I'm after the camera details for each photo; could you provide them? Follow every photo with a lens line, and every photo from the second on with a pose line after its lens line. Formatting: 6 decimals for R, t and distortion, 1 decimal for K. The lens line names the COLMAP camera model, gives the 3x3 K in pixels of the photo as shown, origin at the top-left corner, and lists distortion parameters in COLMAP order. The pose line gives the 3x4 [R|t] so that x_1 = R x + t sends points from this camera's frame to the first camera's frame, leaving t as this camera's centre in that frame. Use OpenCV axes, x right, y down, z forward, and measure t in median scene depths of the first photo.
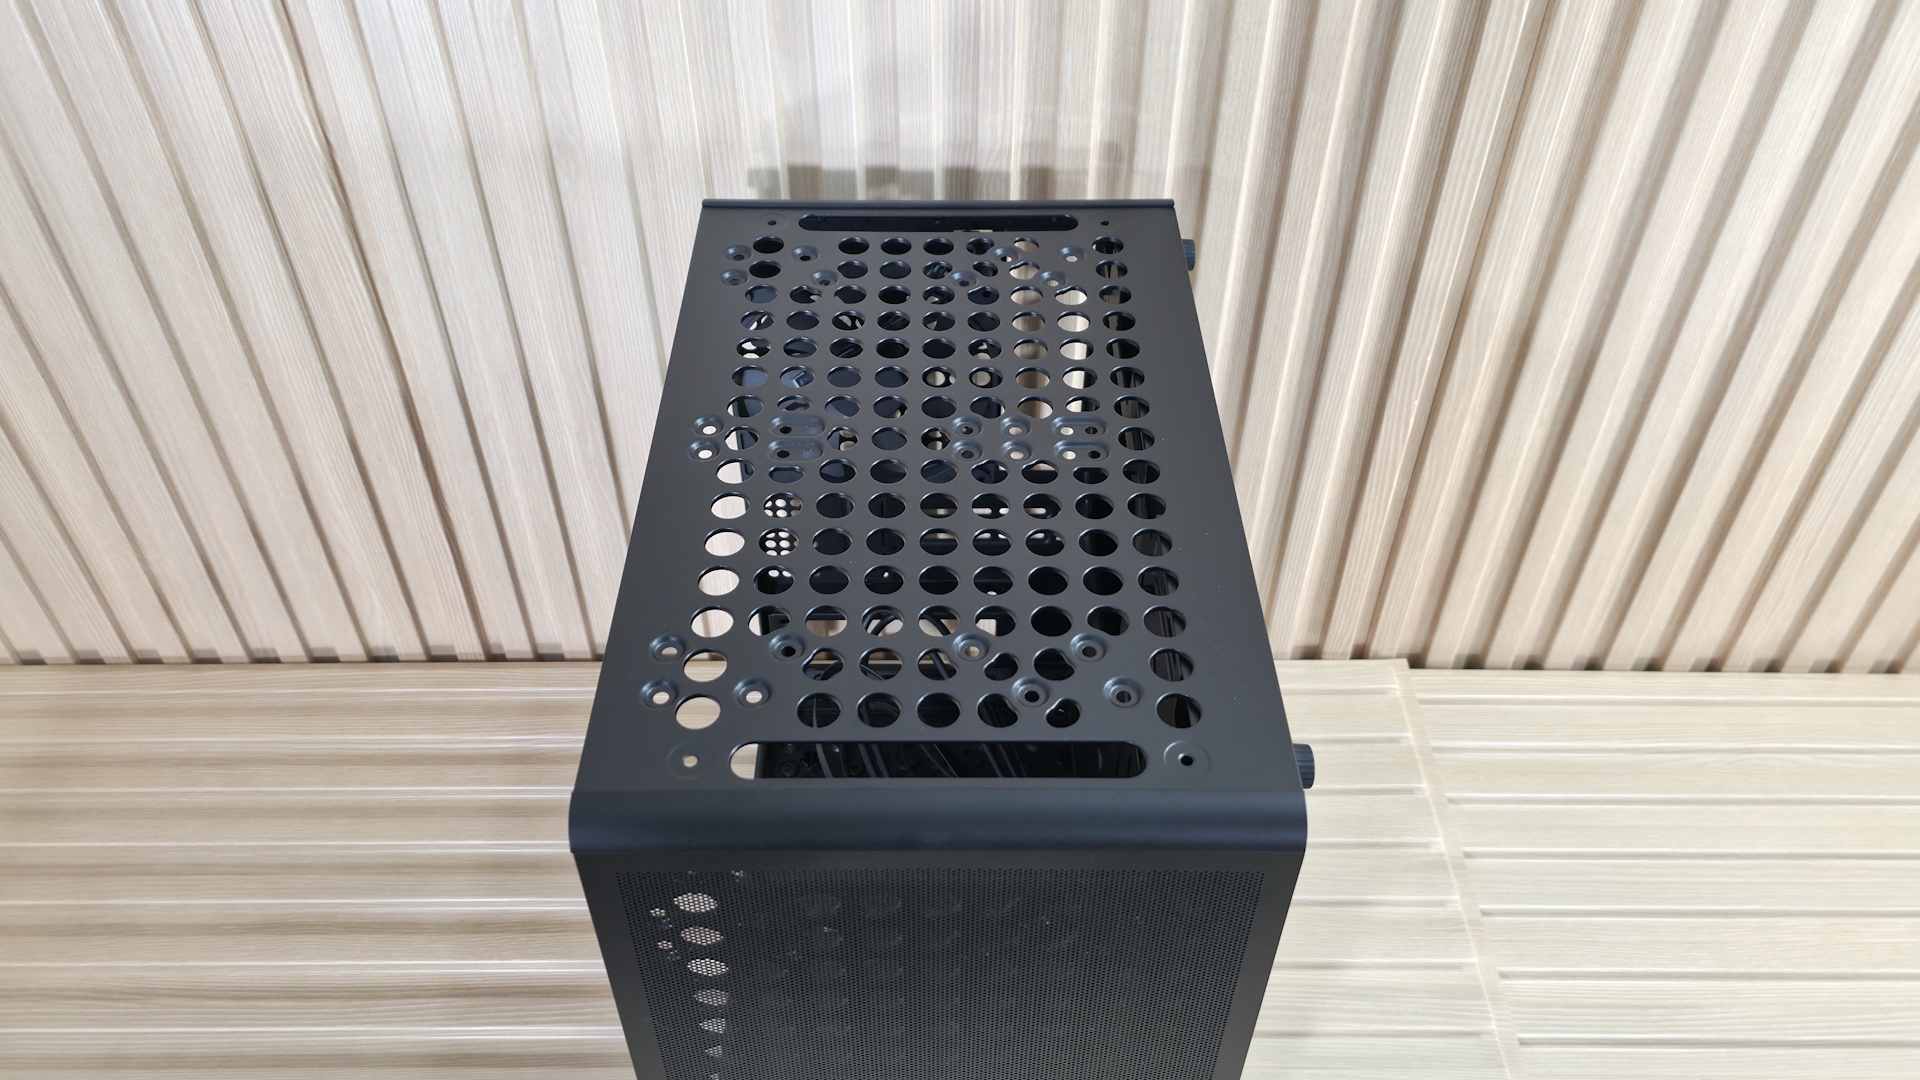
lens RADIAL K [[1541.3, 0, 933.4], [0, 1541.3, 456.3], [0, 0, 1]] dist [0.030174, -0.042882]
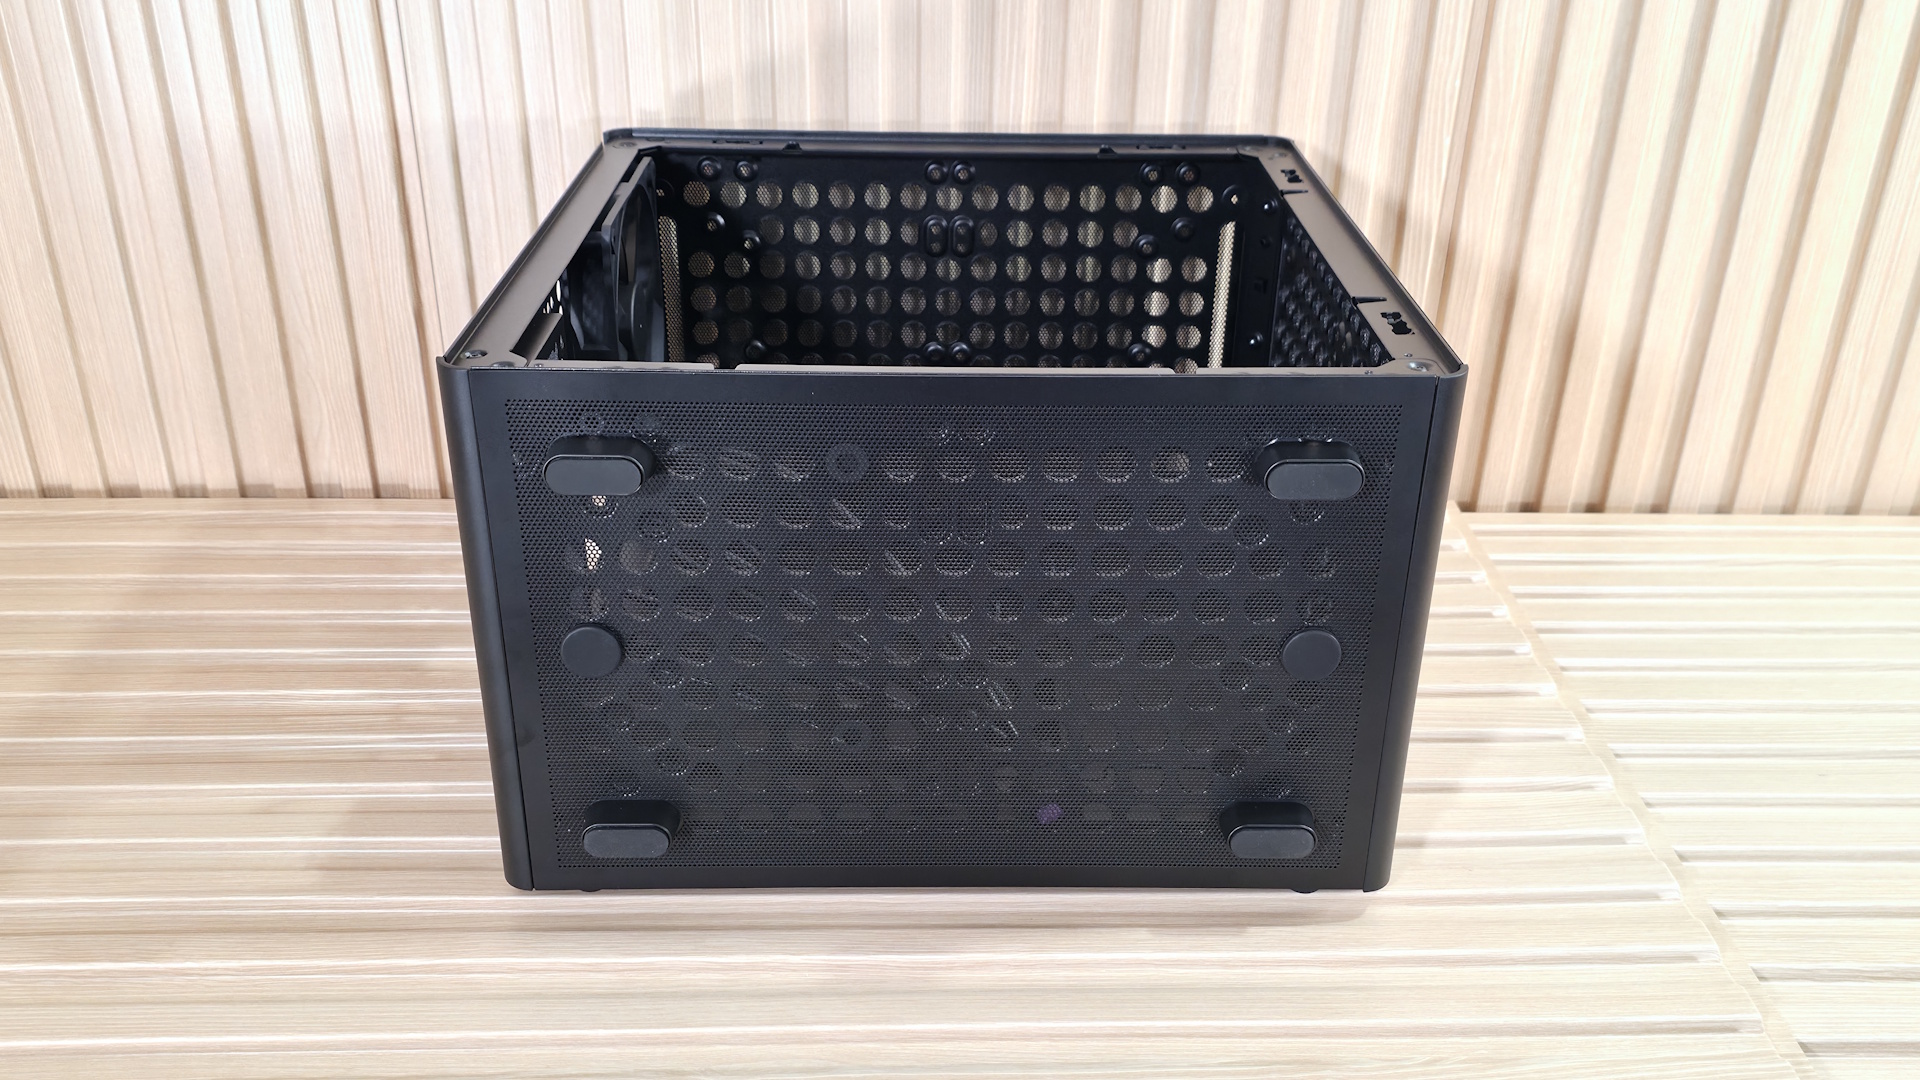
lens RADIAL K [[1784.5, 0, 922.1], [0, 1784.5, 610.5], [0, 0, 1]] dist [0.019330, 0.000000]
pose [[0.999281, 0.005628, 0.037500, -0.052924], [0.004409, 0.964975, -0.262306, 0.502329], [-0.037663, 0.262282, 0.964256, 0.006760]]
